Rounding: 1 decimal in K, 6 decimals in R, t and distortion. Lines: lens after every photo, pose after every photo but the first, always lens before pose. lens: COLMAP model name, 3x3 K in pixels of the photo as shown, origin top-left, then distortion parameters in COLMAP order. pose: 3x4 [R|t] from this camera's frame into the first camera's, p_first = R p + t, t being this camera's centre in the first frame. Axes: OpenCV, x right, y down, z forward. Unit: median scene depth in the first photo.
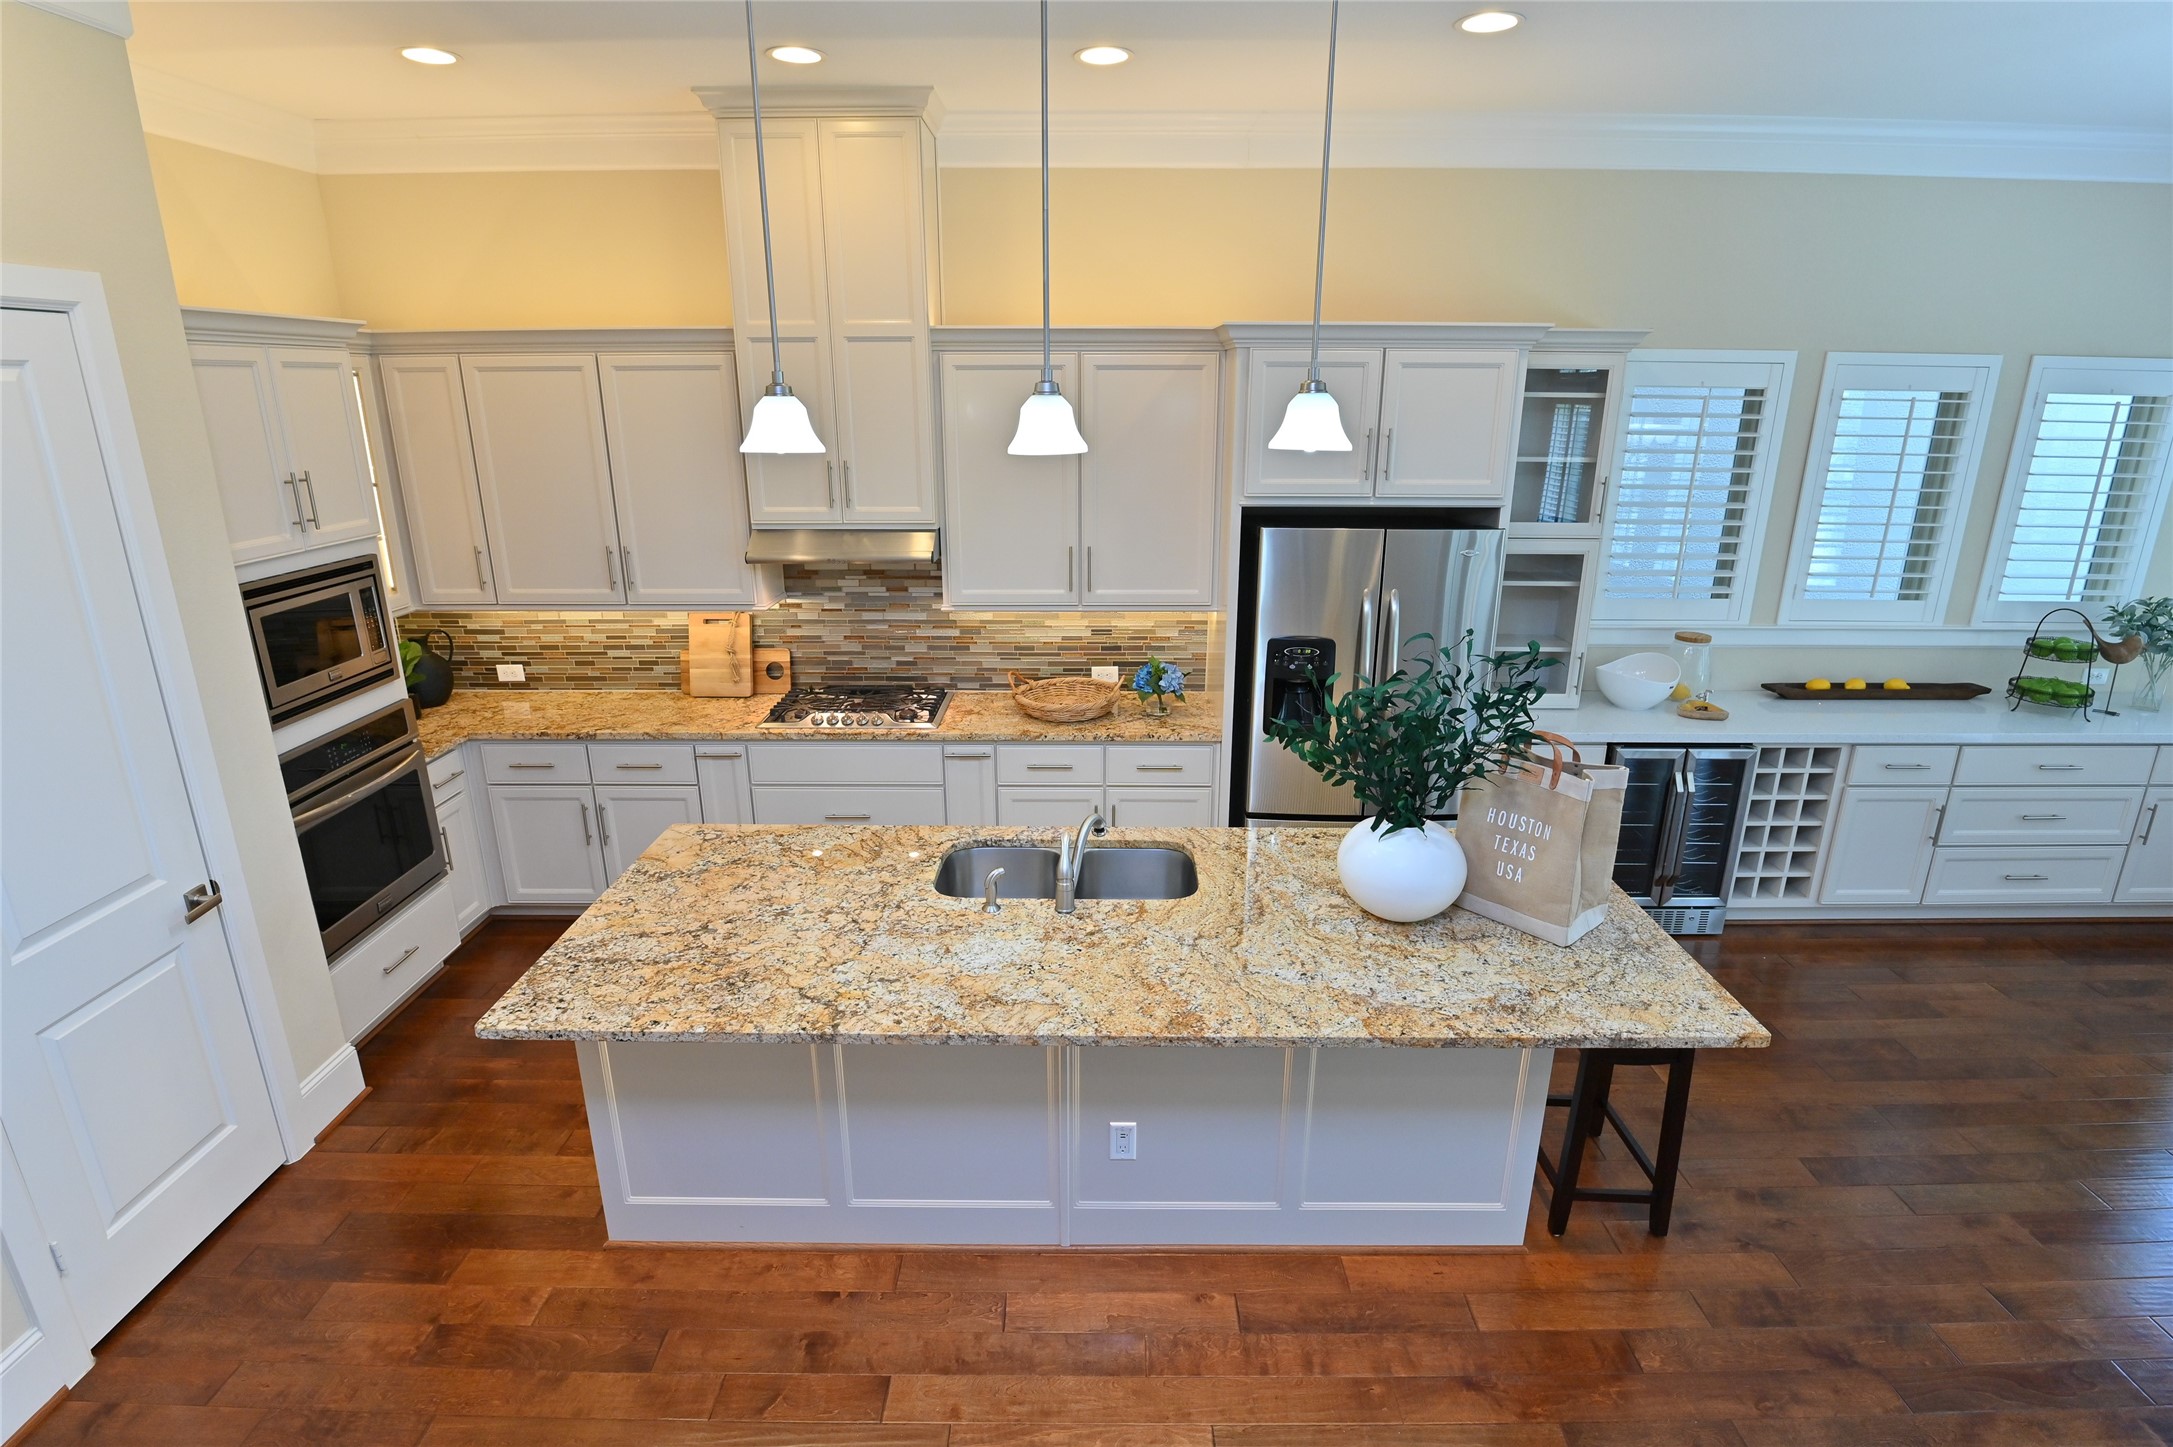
lens RADIAL K [[1066.1, 0, 1093.3], [0, 1066.1, 728.4], [0, 0, 1]] dist [-0.025707, -0.002793]
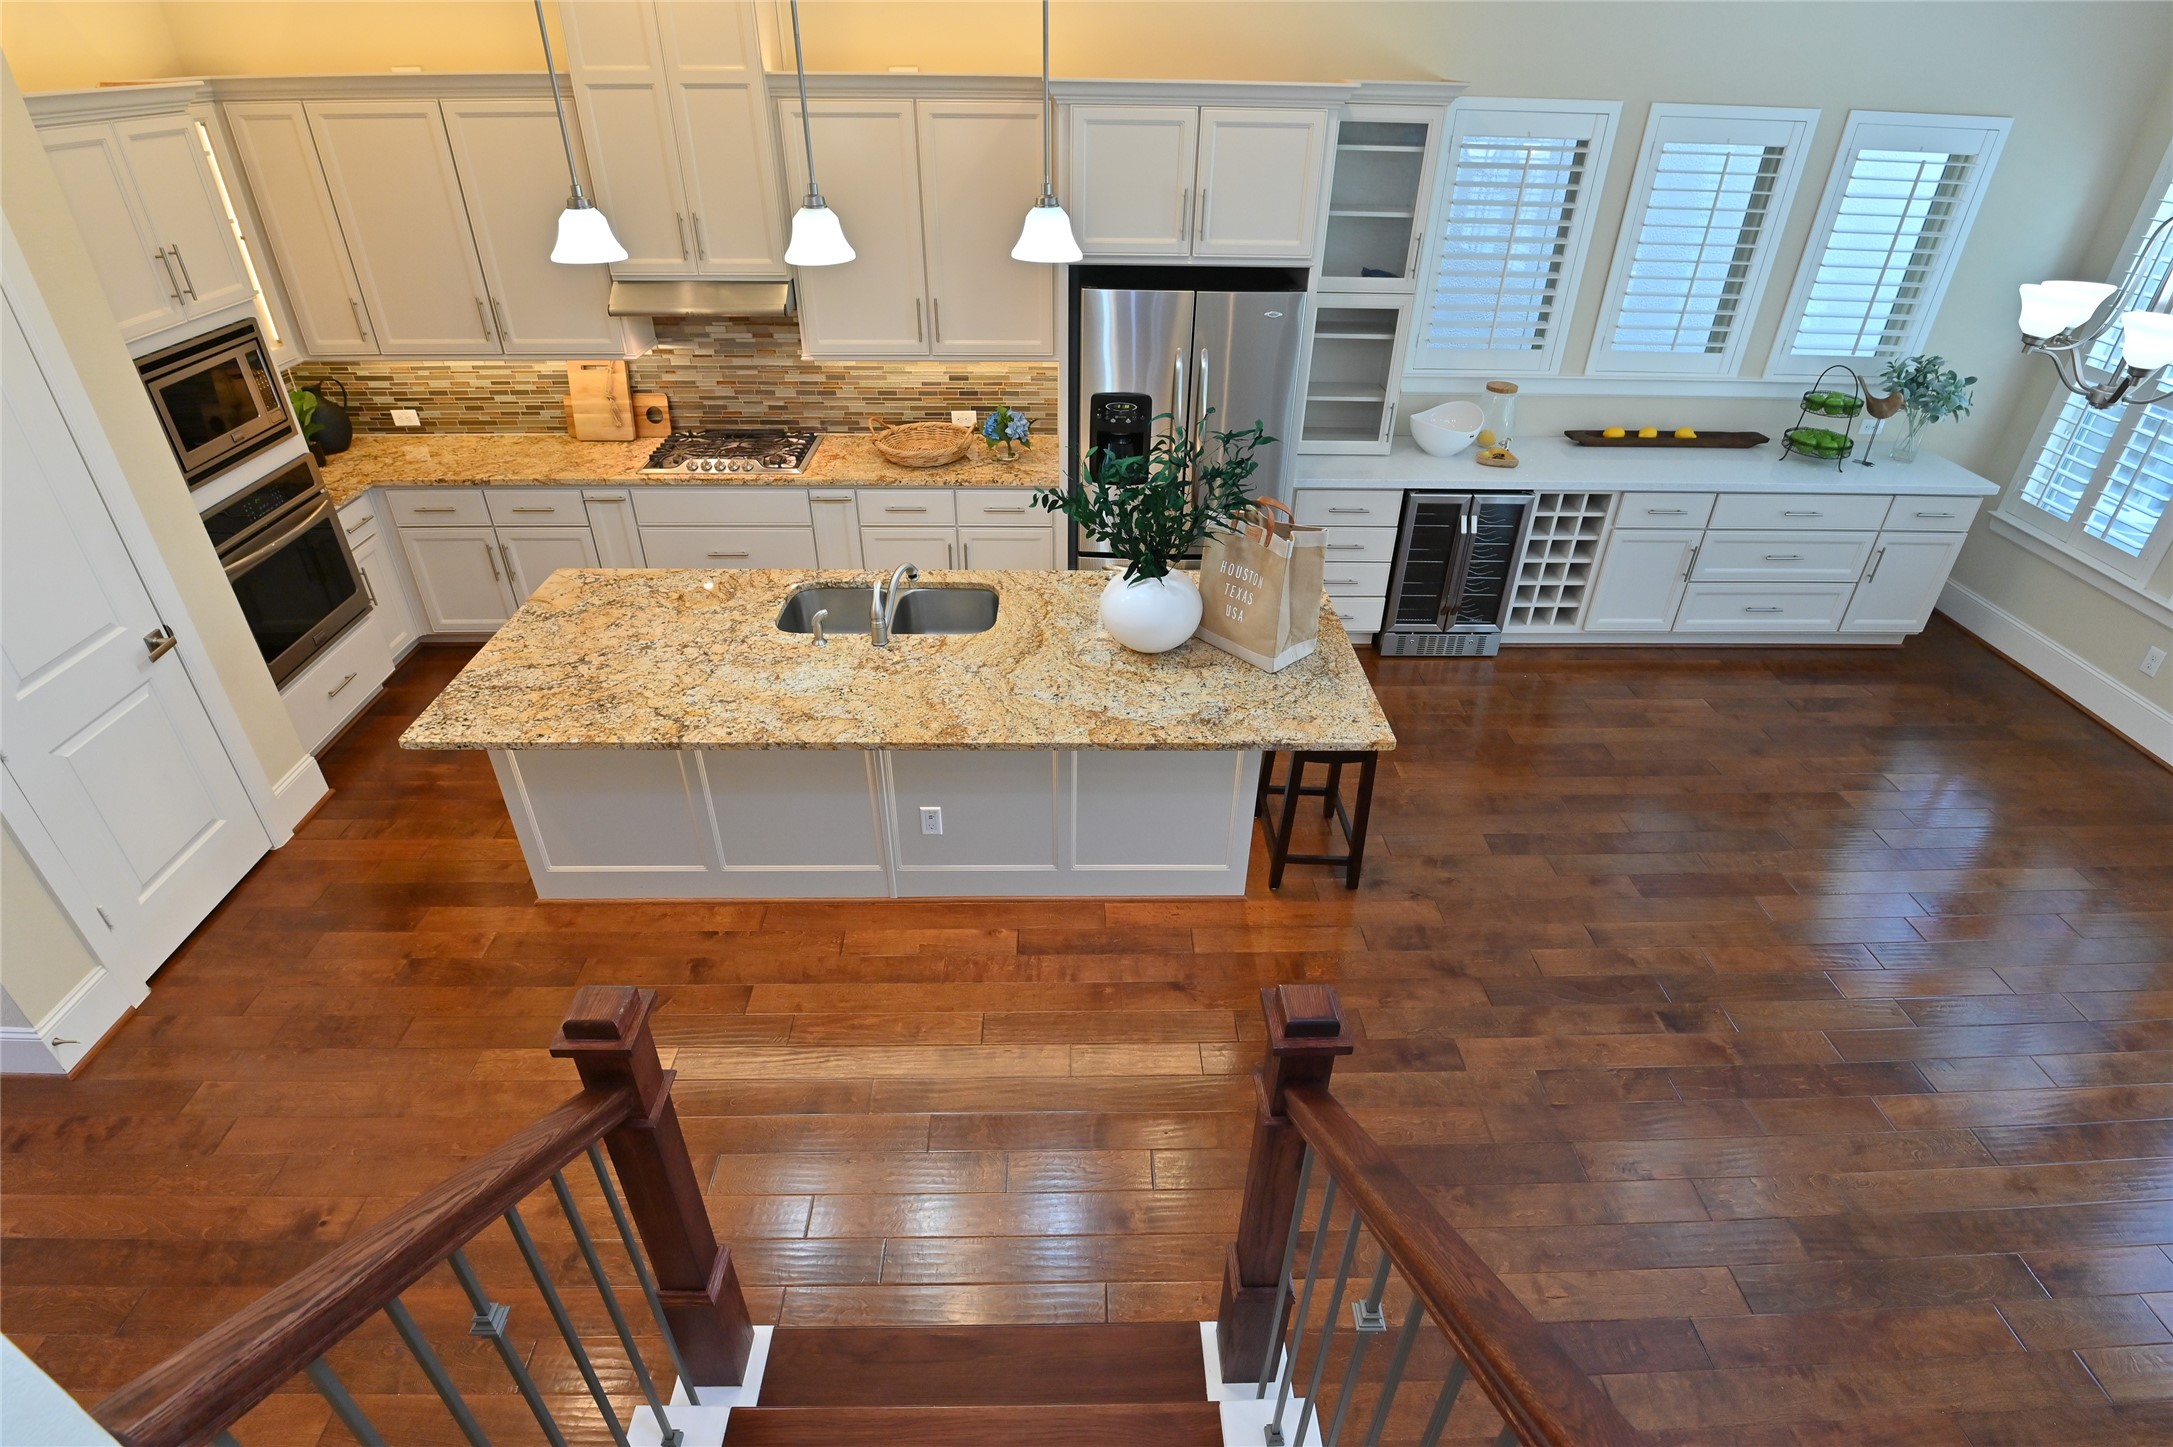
lens RADIAL K [[1062.4, 0, 1087.1], [0, 1062.4, 726.7], [0, 0, 1]] dist [-0.021494, -0.007316]
pose [[0.999501, -0.005395, 0.031128, 0.119982], [-0.003116, 0.963667, 0.267089, -0.044170], [-0.031439, -0.267052, 0.963169, -0.144947]]
